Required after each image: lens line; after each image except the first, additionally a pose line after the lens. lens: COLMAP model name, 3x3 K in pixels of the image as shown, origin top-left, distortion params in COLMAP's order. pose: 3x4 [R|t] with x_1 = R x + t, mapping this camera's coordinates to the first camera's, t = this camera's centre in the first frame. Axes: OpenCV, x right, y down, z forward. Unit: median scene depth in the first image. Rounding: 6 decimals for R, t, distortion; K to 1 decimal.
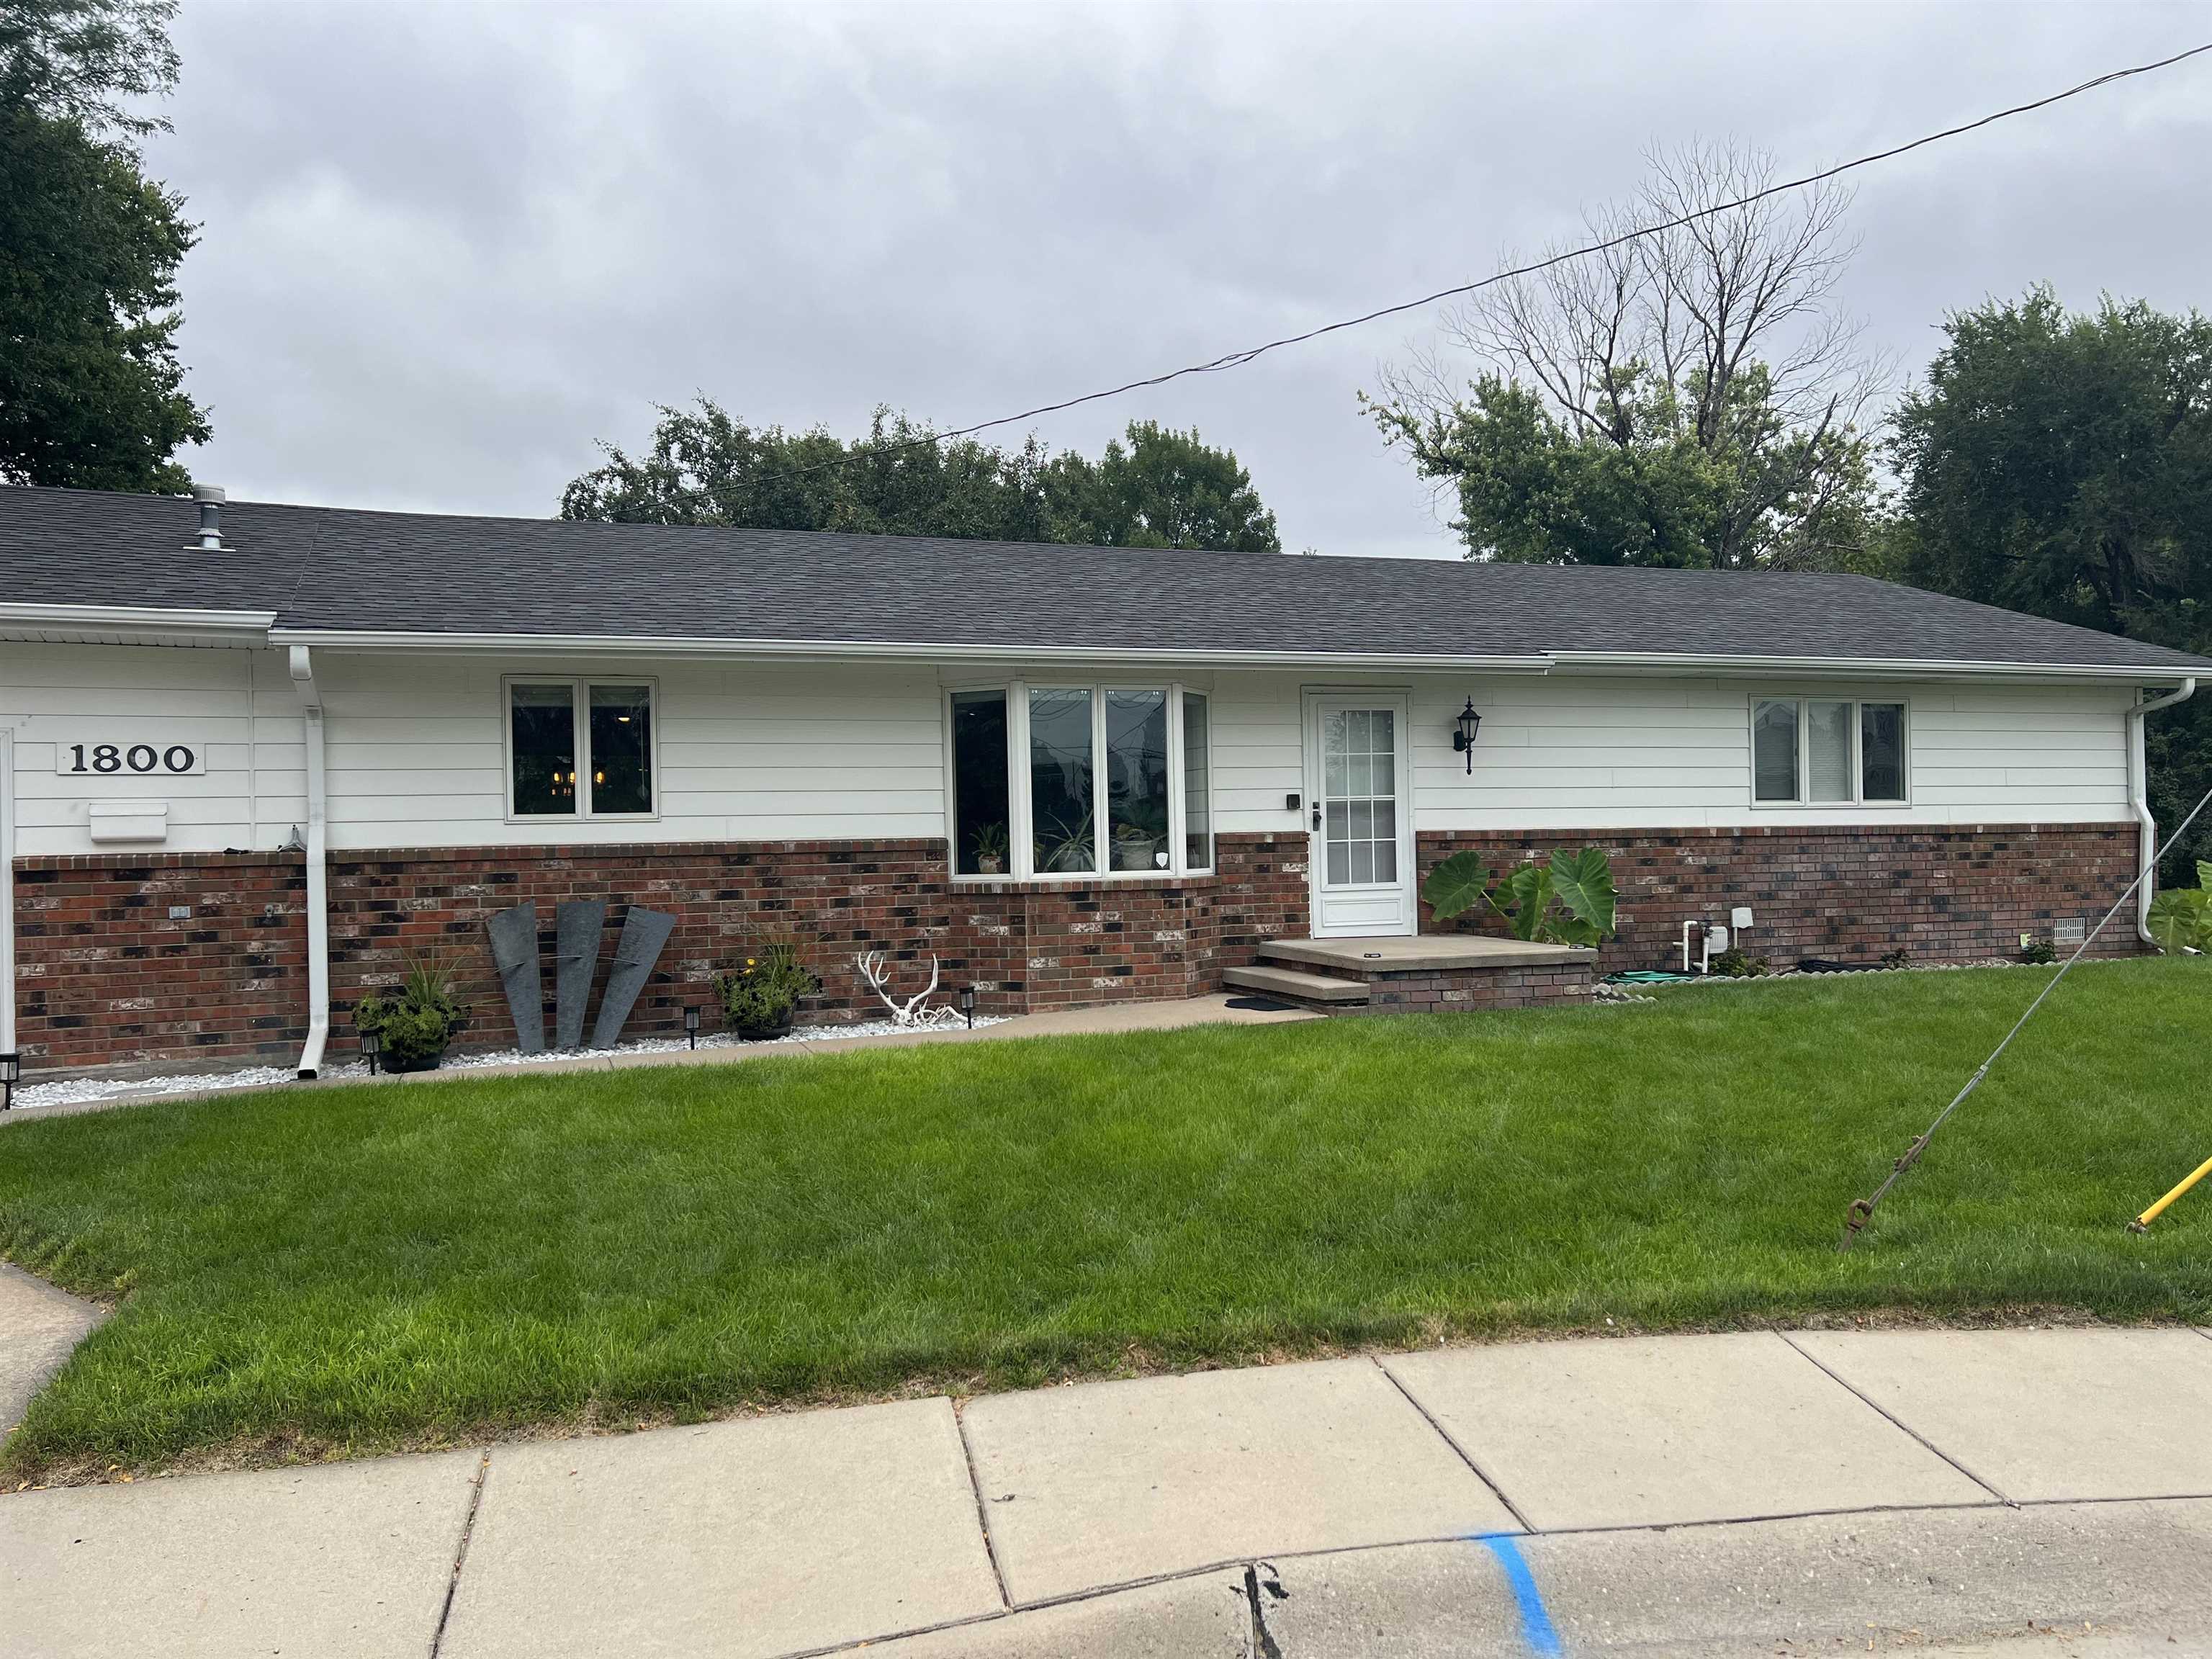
lens RADIAL K [[1636.4, 0, 1117.8], [0, 1636.4, 837.5], [0, 0, 1]] dist [0.084343, -0.103779]
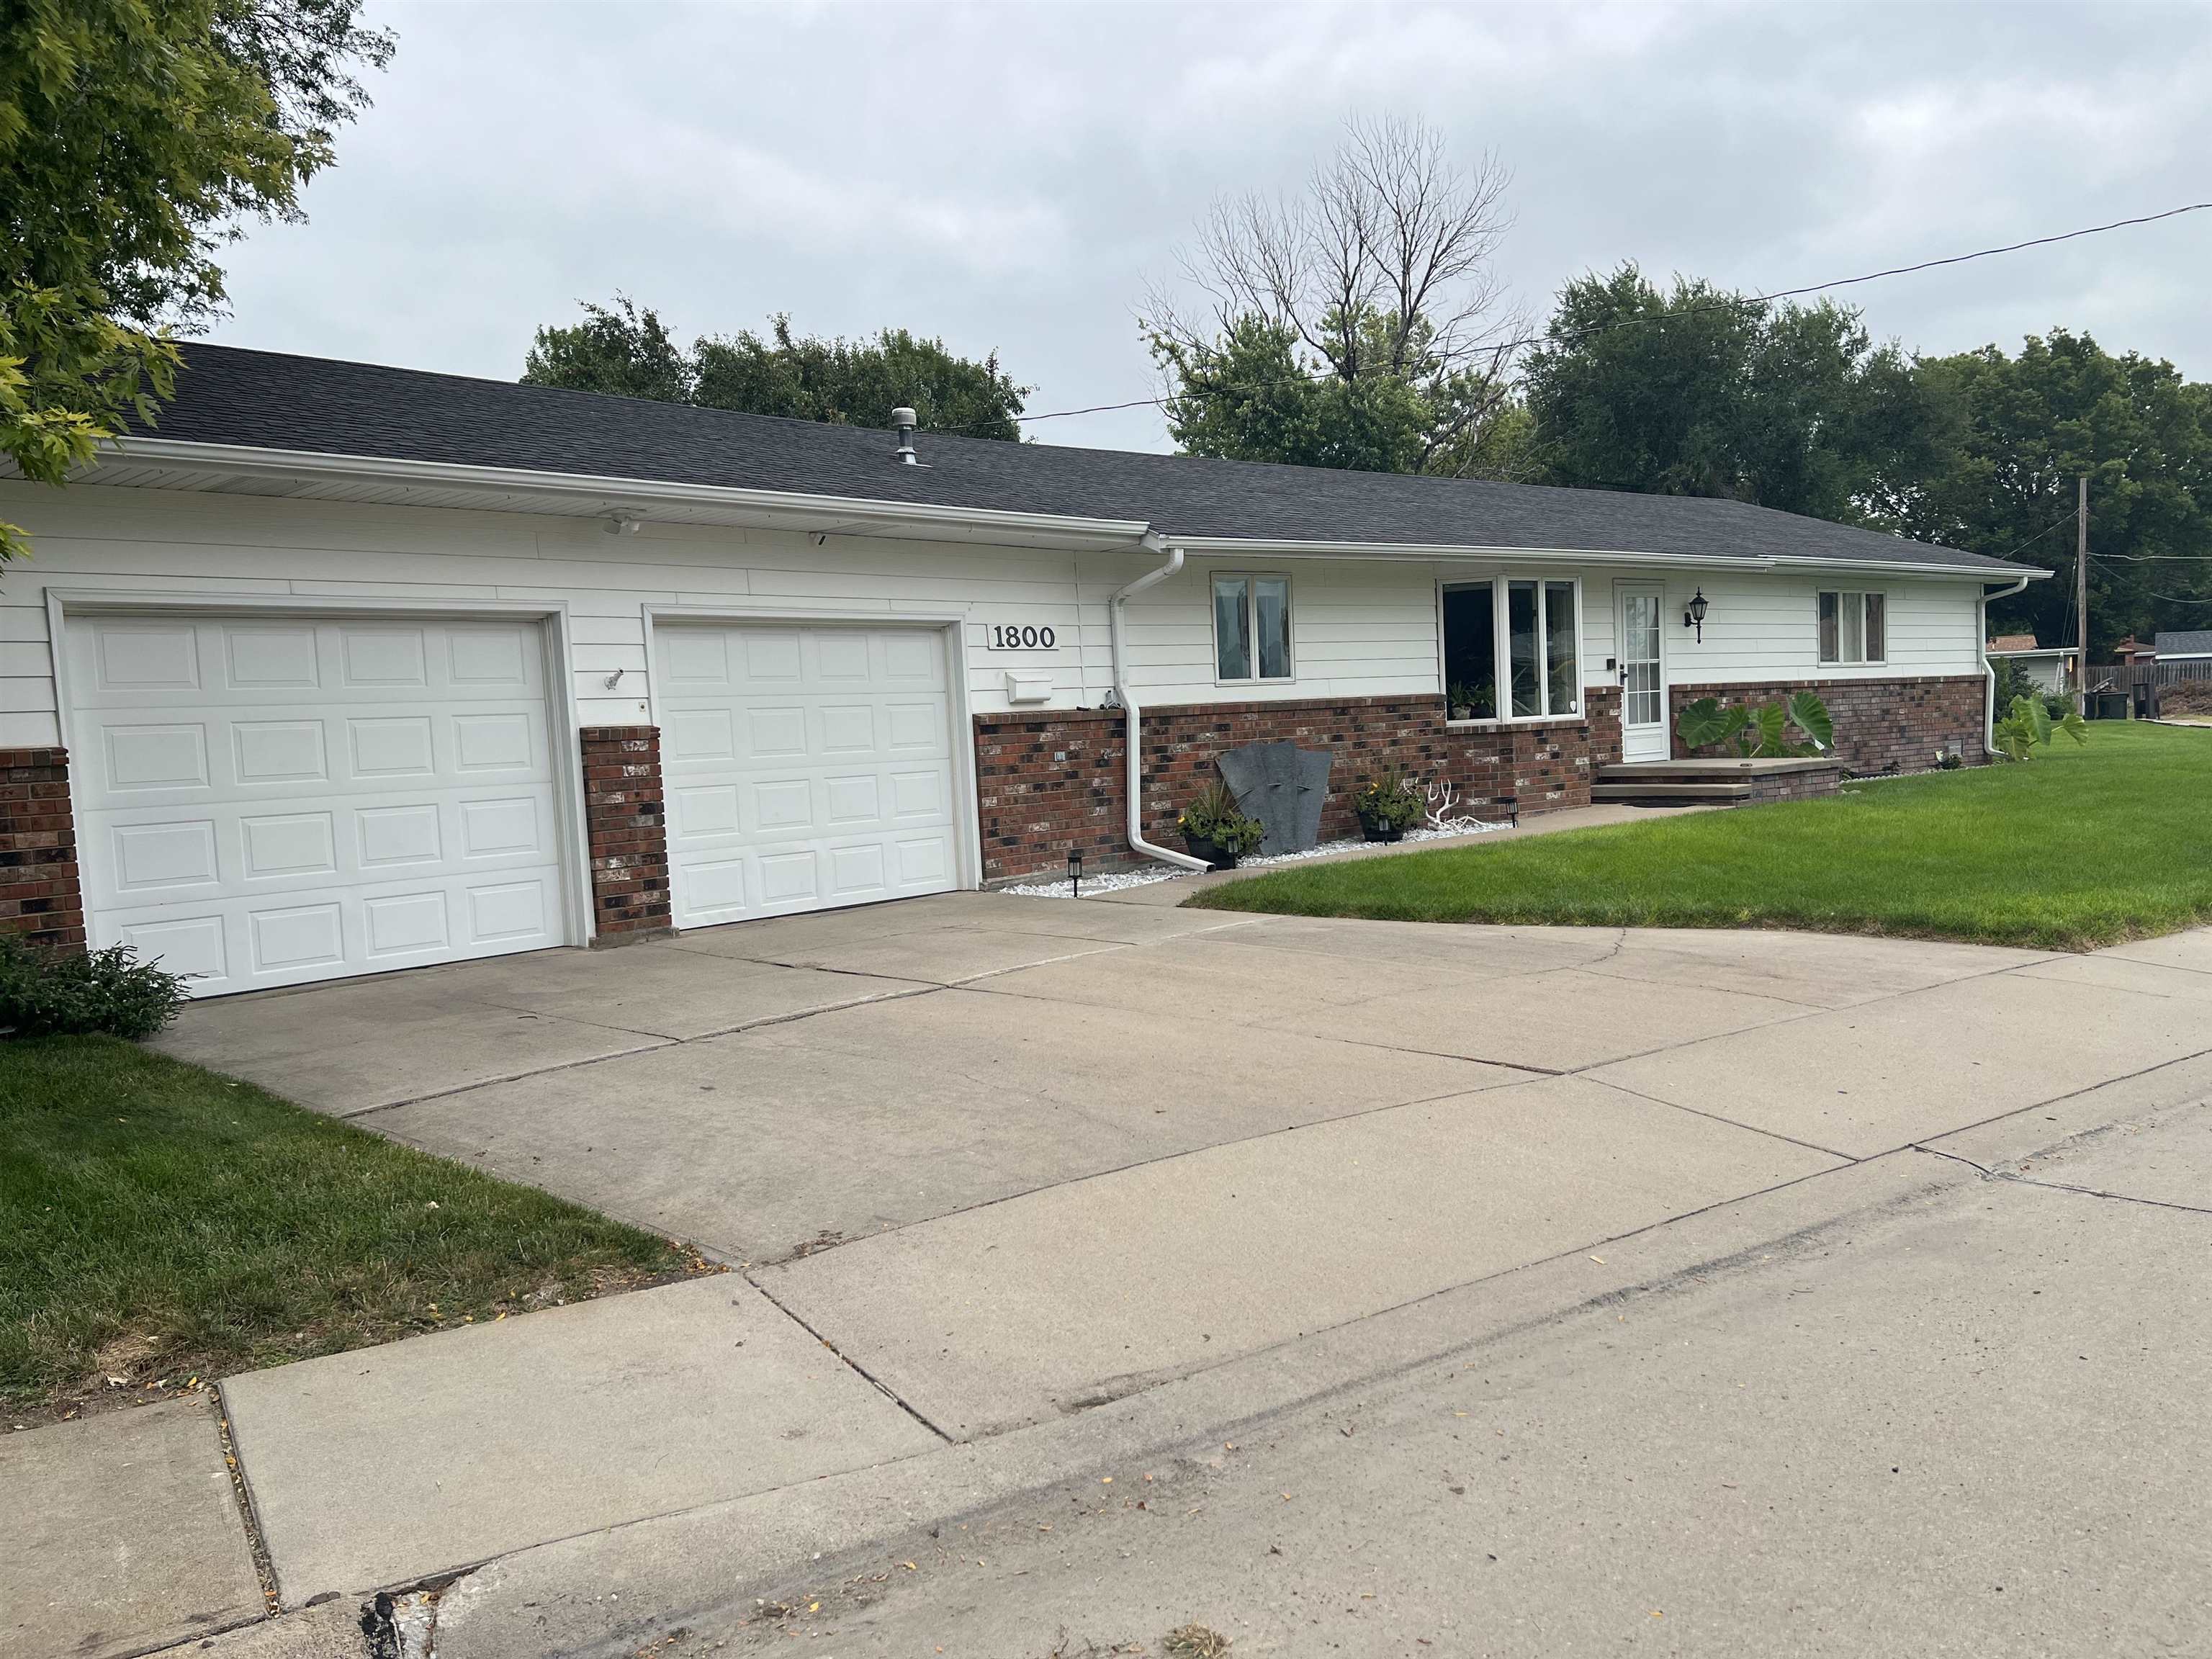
lens RADIAL K [[1636.4, 0, 1117.8], [0, 1636.4, 837.5], [0, 0, 1]] dist [0.084343, -0.103779]
pose [[0.941808, -0.049523, 0.332482, -0.815386], [0.030077, 0.997536, 0.063383, 0.024733], [-0.334802, -0.049695, 0.940977, -0.187692]]
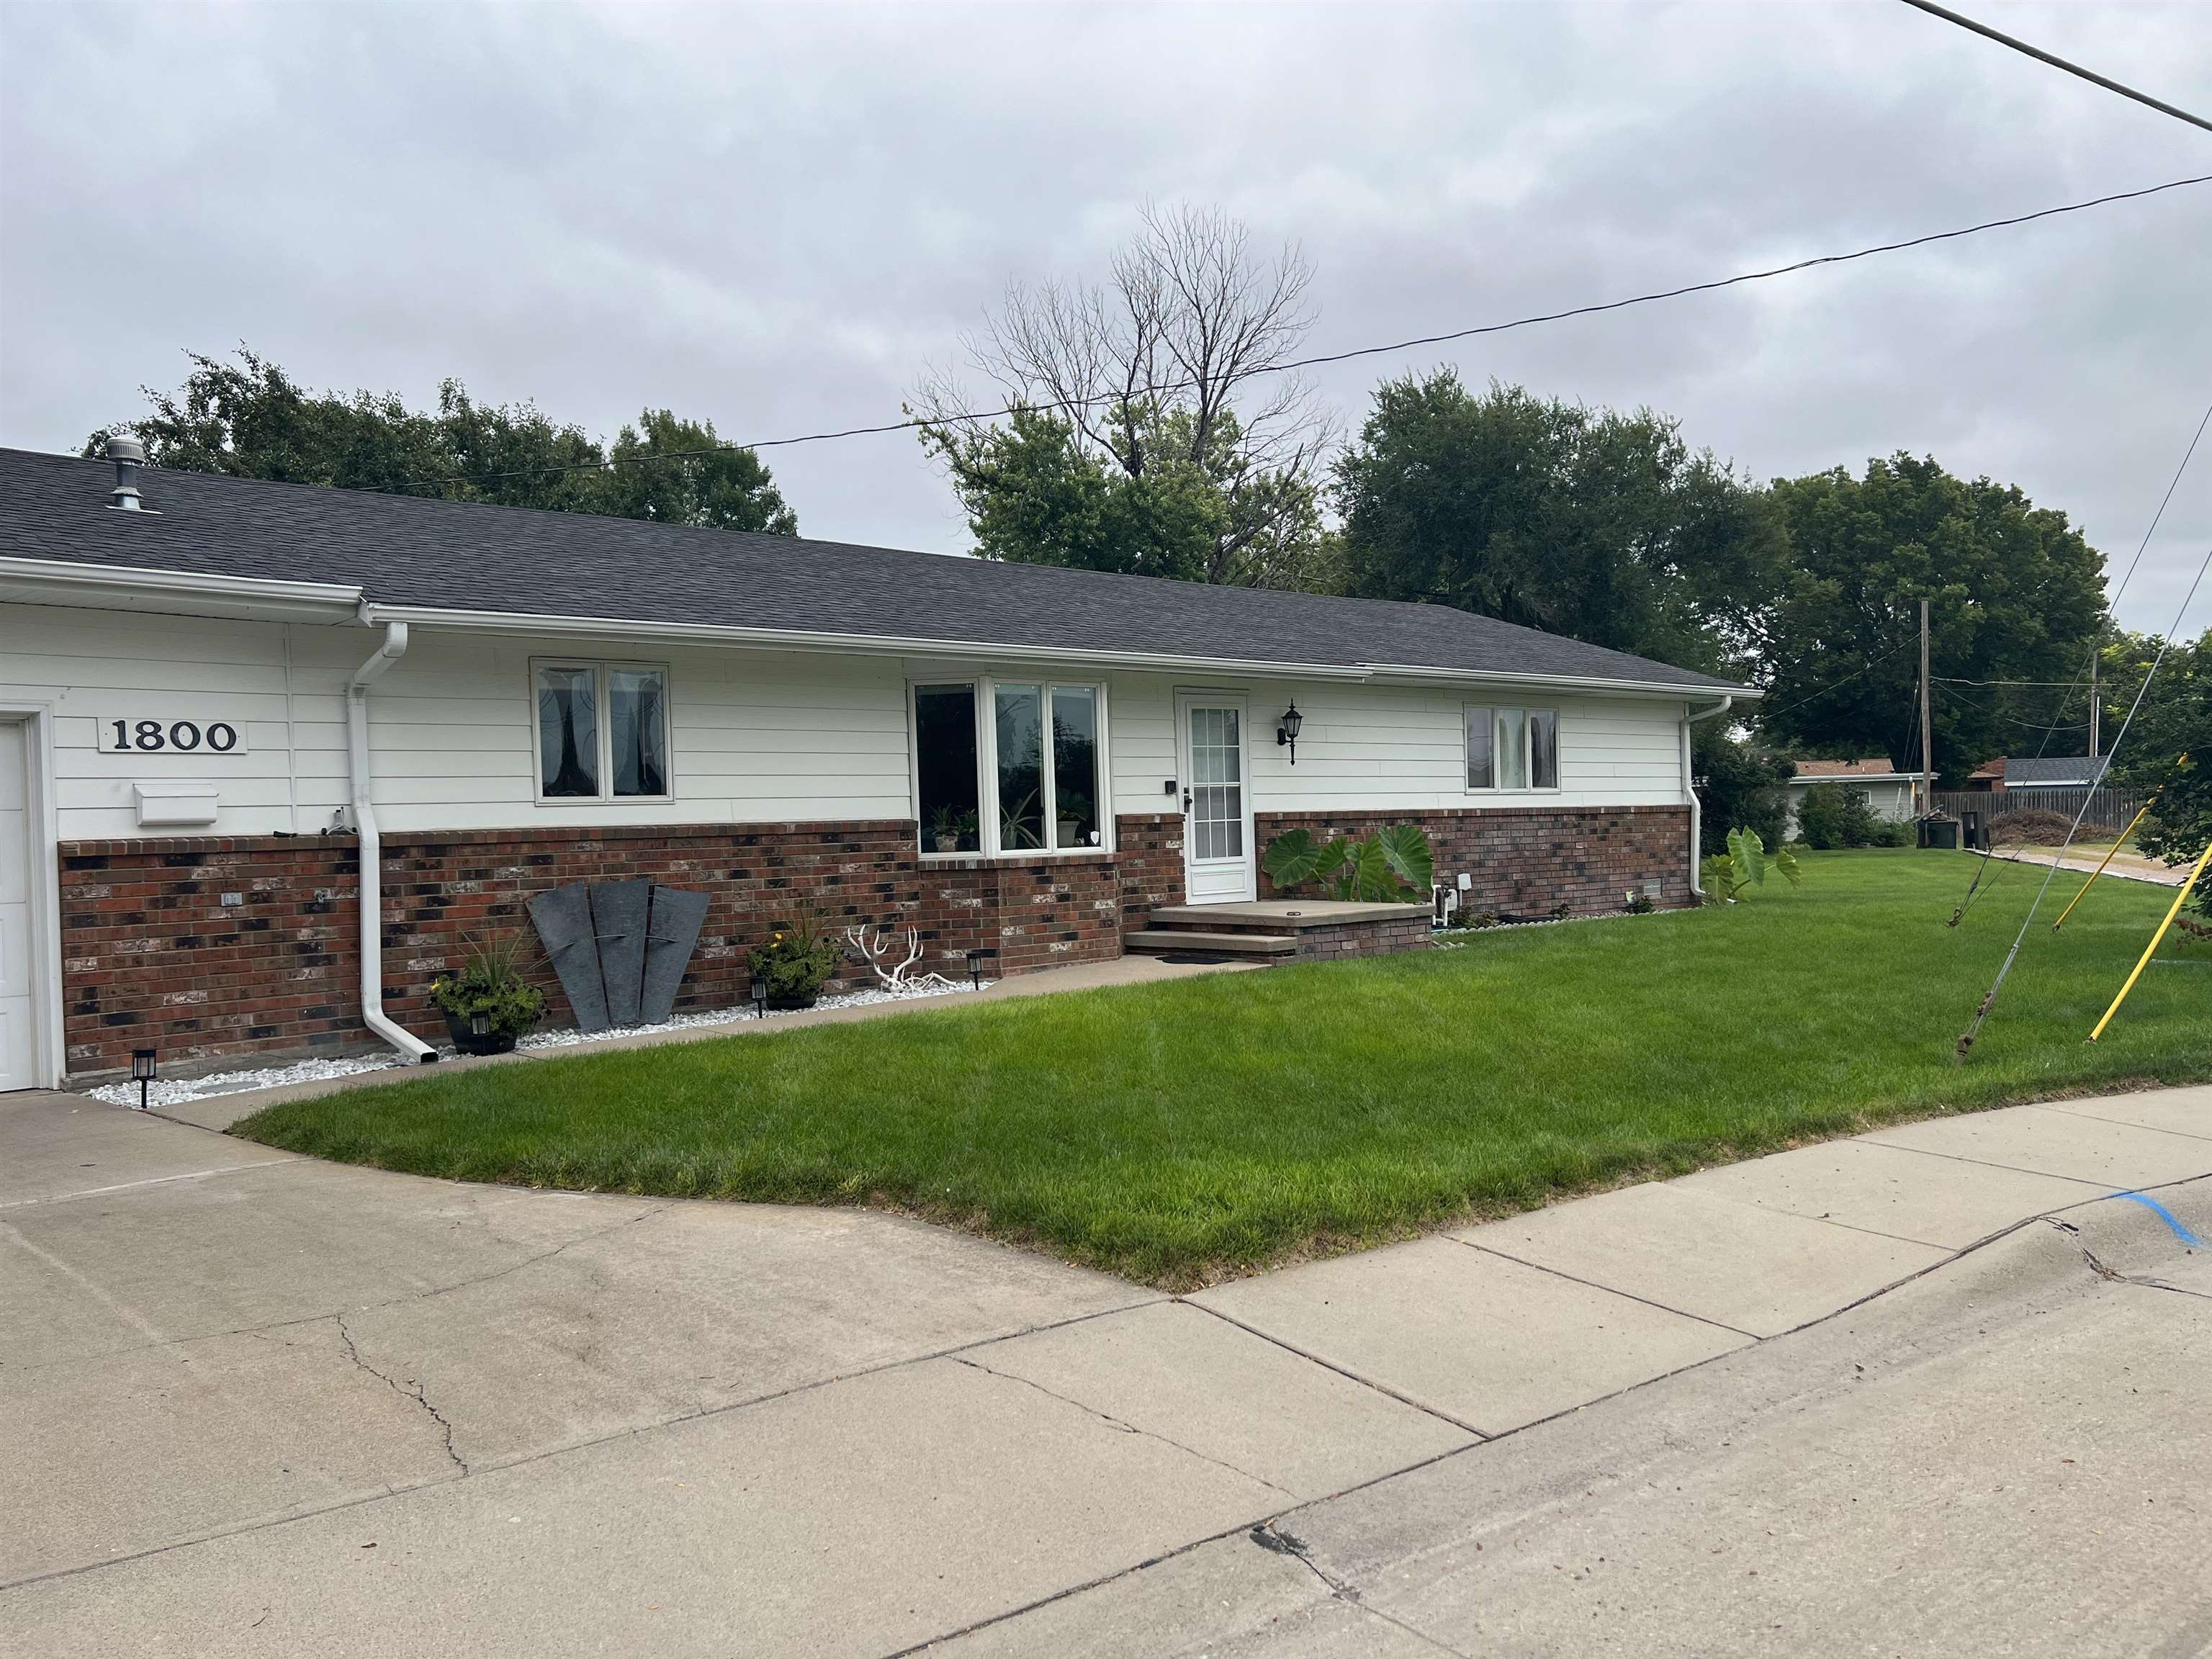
lens RADIAL K [[1636.4, 0, 1117.8], [0, 1636.4, 837.5], [0, 0, 1]] dist [0.084343, -0.103779]
pose [[0.928703, -0.011488, 0.370646, -0.383205], [0.011837, 0.999929, 0.001333, 0.012561], [-0.370635, 0.003149, 0.928773, -0.055384]]
